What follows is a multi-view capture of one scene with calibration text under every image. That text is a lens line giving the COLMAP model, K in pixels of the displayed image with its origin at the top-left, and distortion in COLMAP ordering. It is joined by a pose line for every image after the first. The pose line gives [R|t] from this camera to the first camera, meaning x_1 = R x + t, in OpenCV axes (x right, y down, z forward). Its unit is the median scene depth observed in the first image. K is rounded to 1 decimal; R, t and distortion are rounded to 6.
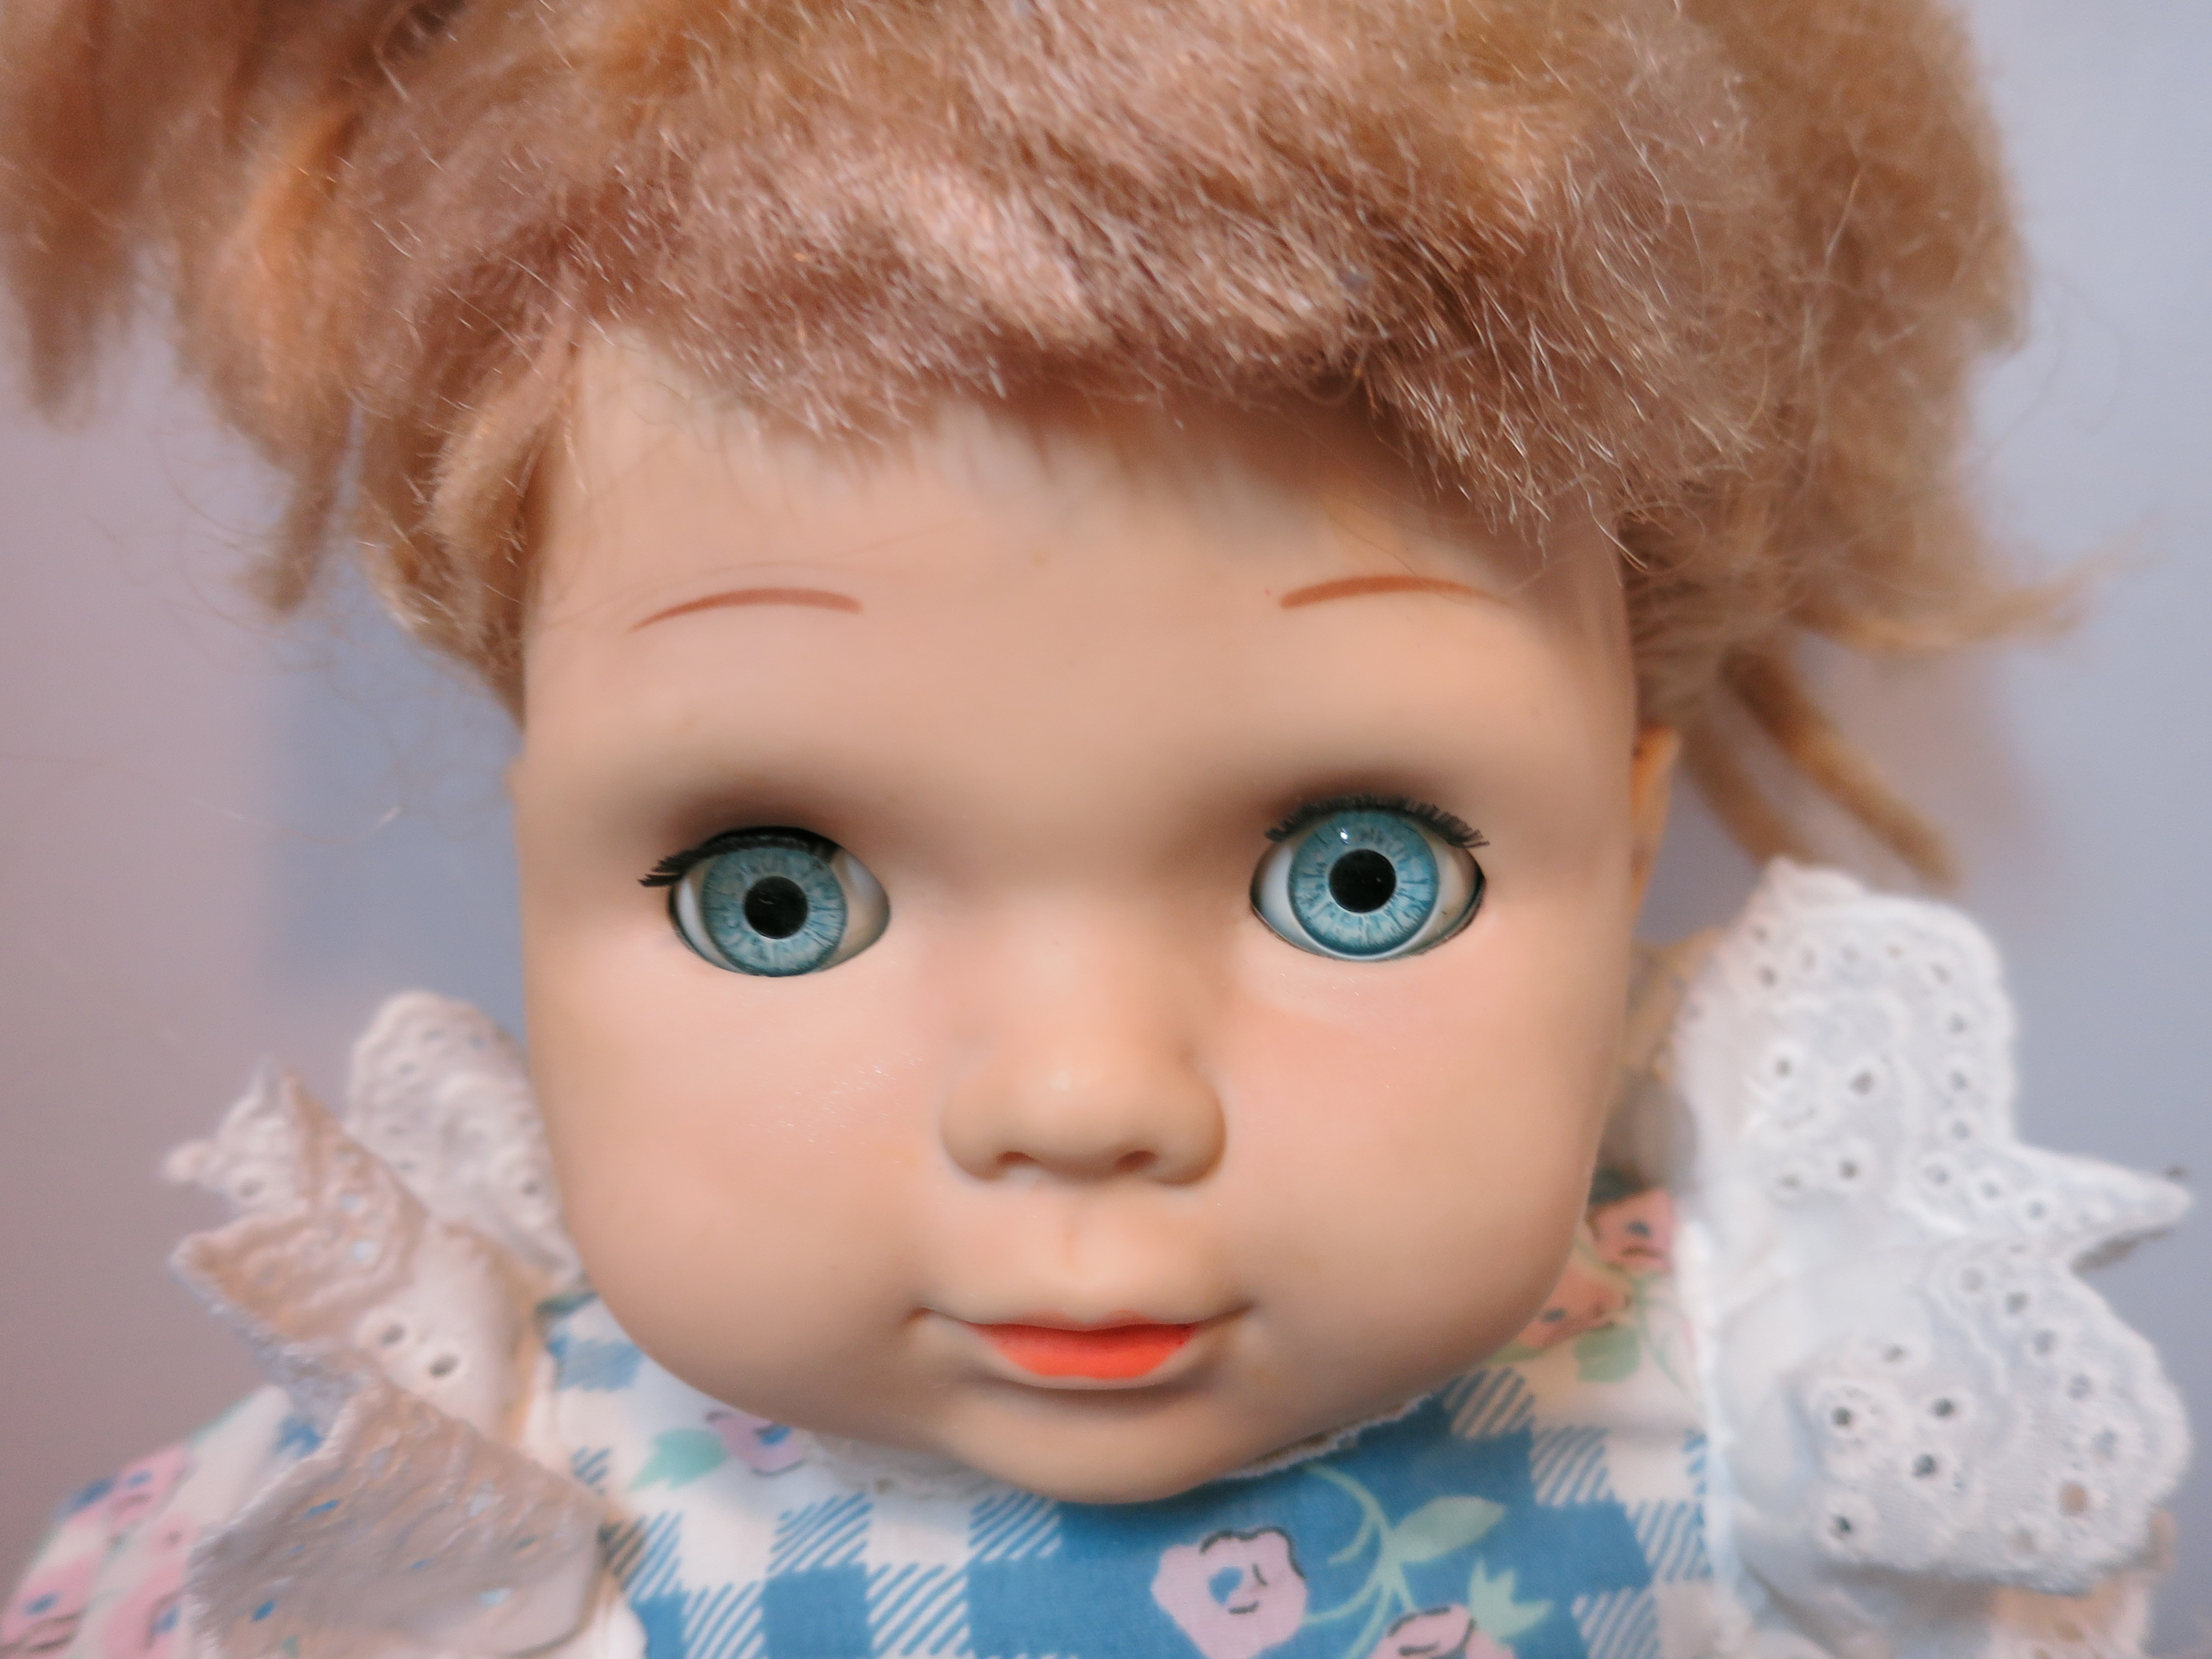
lens RADIAL K [[1543.8, 0, 1106.0], [0, 1543.8, 829.5], [0, 0, 1]] dist [0.002491, 0.001507]
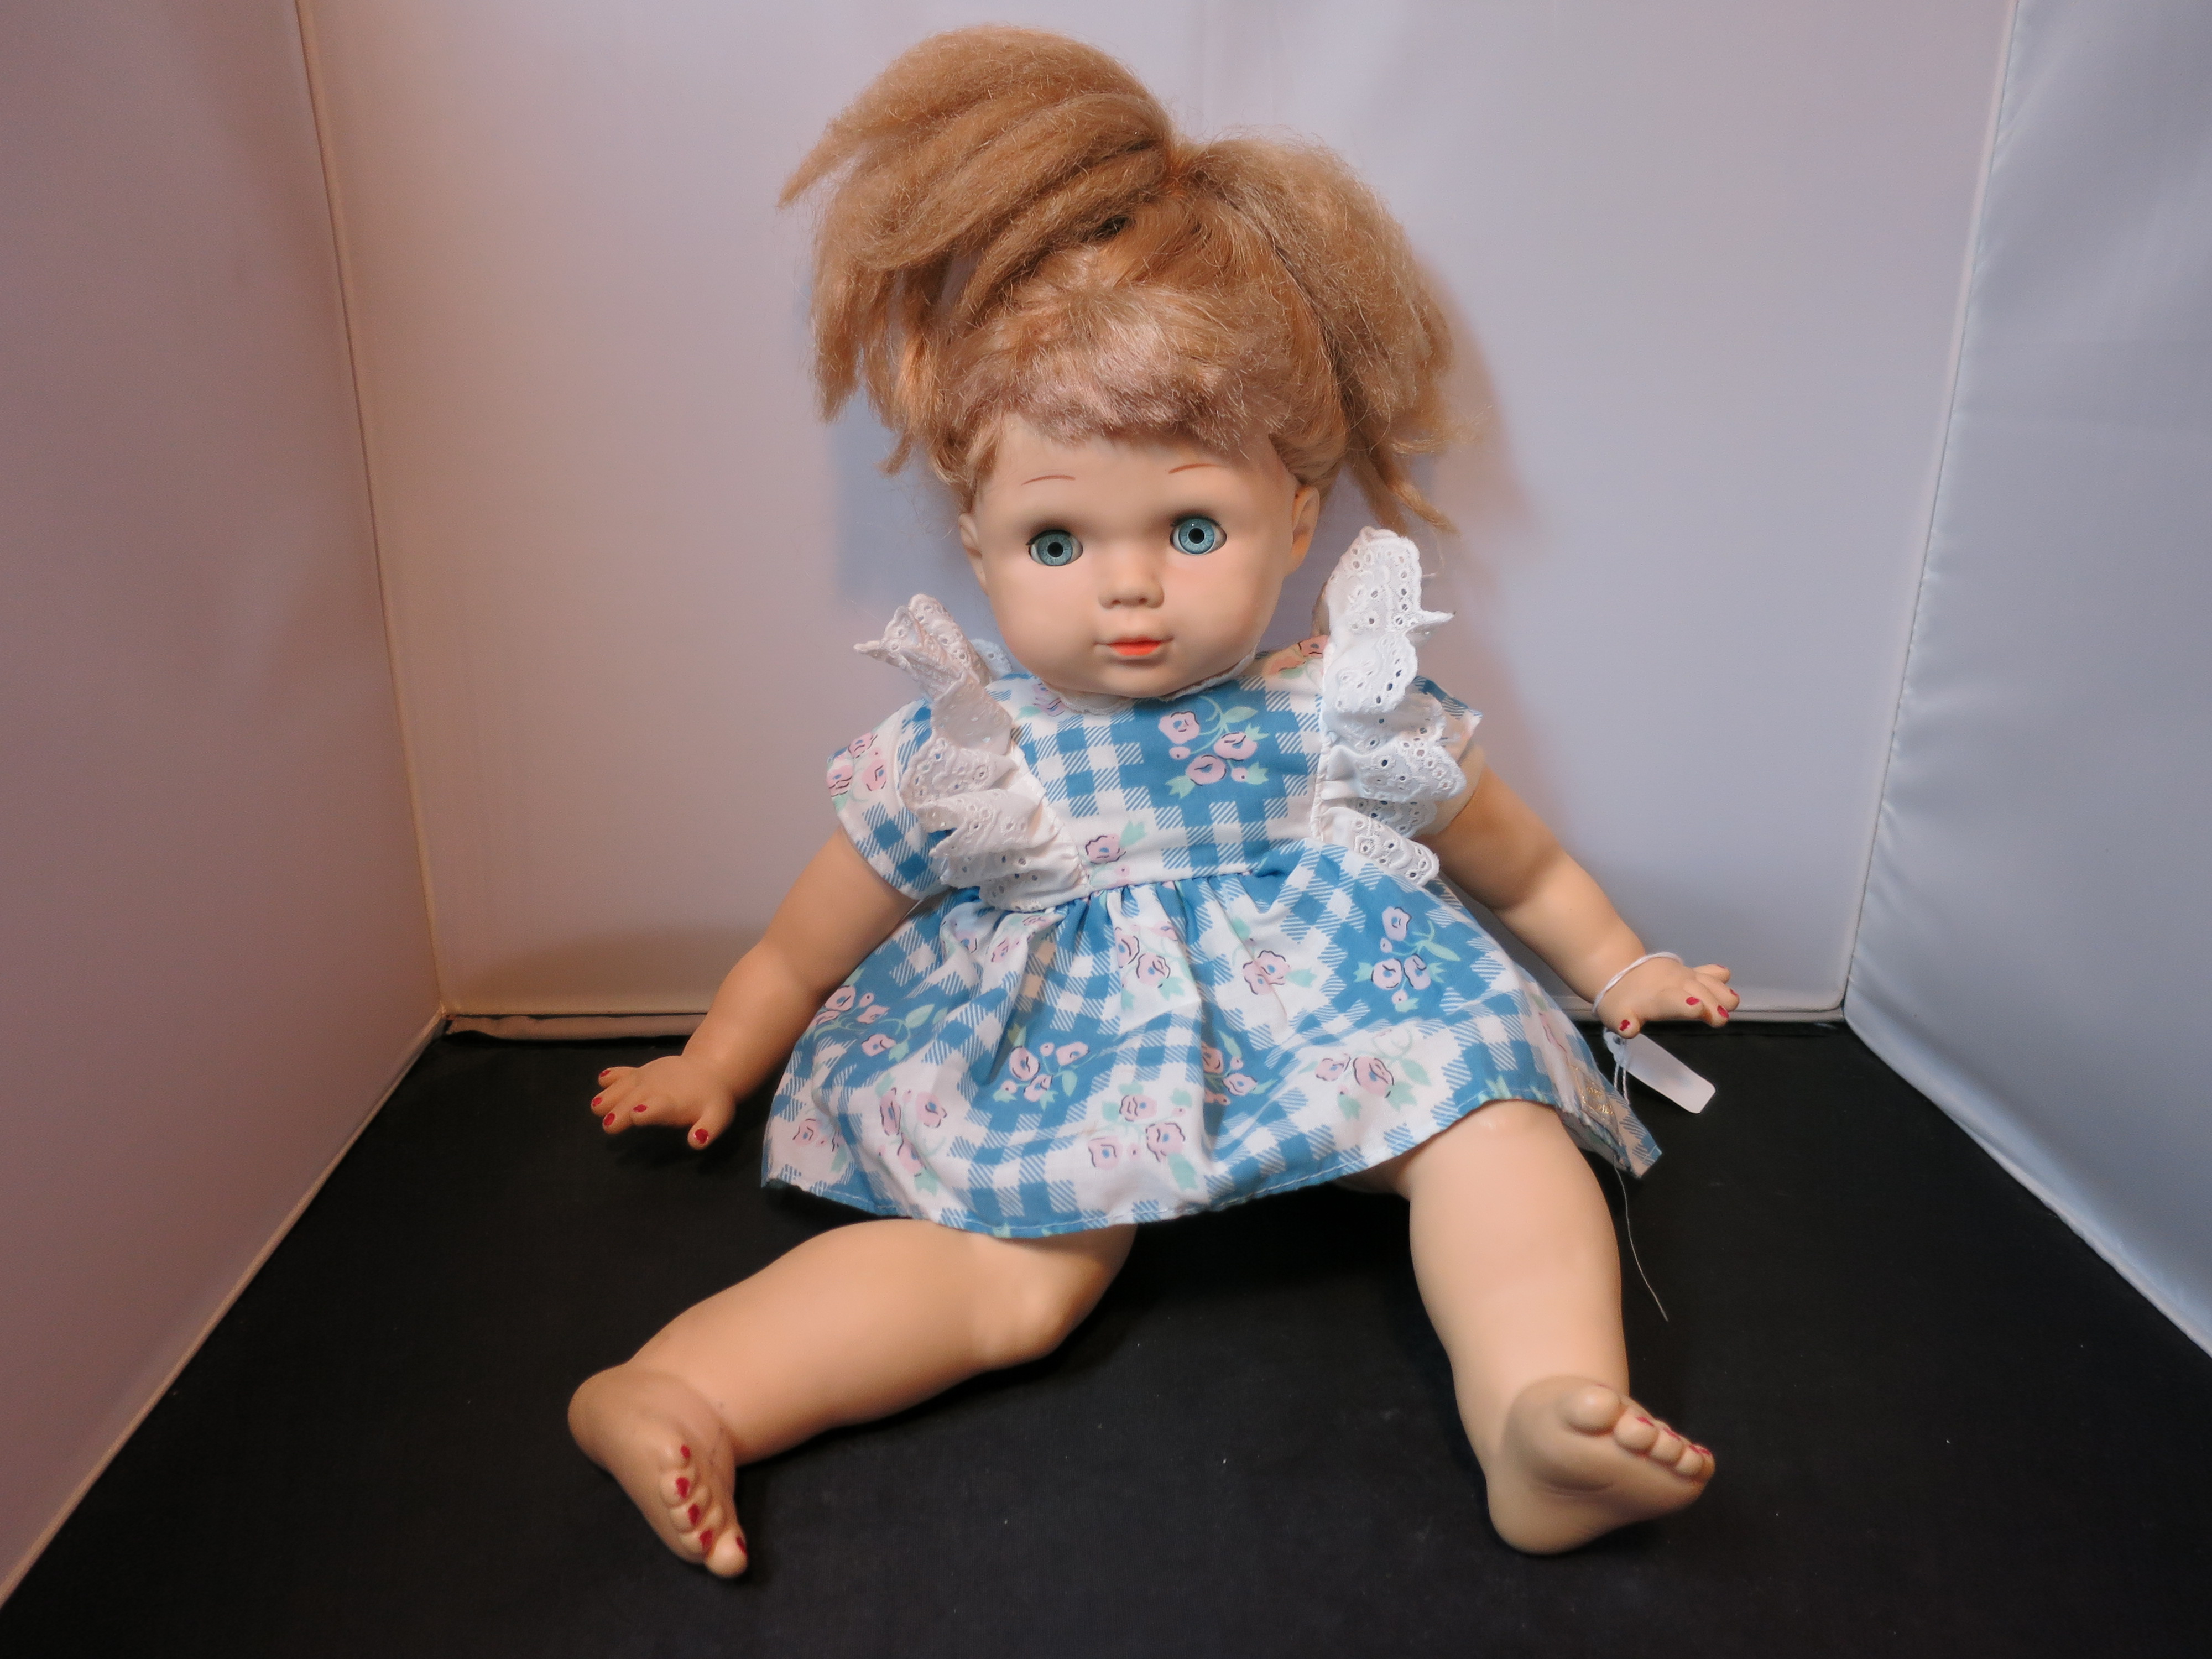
lens RADIAL K [[2180.6, 0, 1106.0], [0, 2180.6, 829.5], [0, 0, 1]] dist [-0.015465, -0.006570]
pose [[0.996324, -0.042386, -0.074444, 0.322557], [0.051089, 0.991556, 0.119189, 0.104832], [0.068764, -0.122554, 0.990077, -4.845542]]
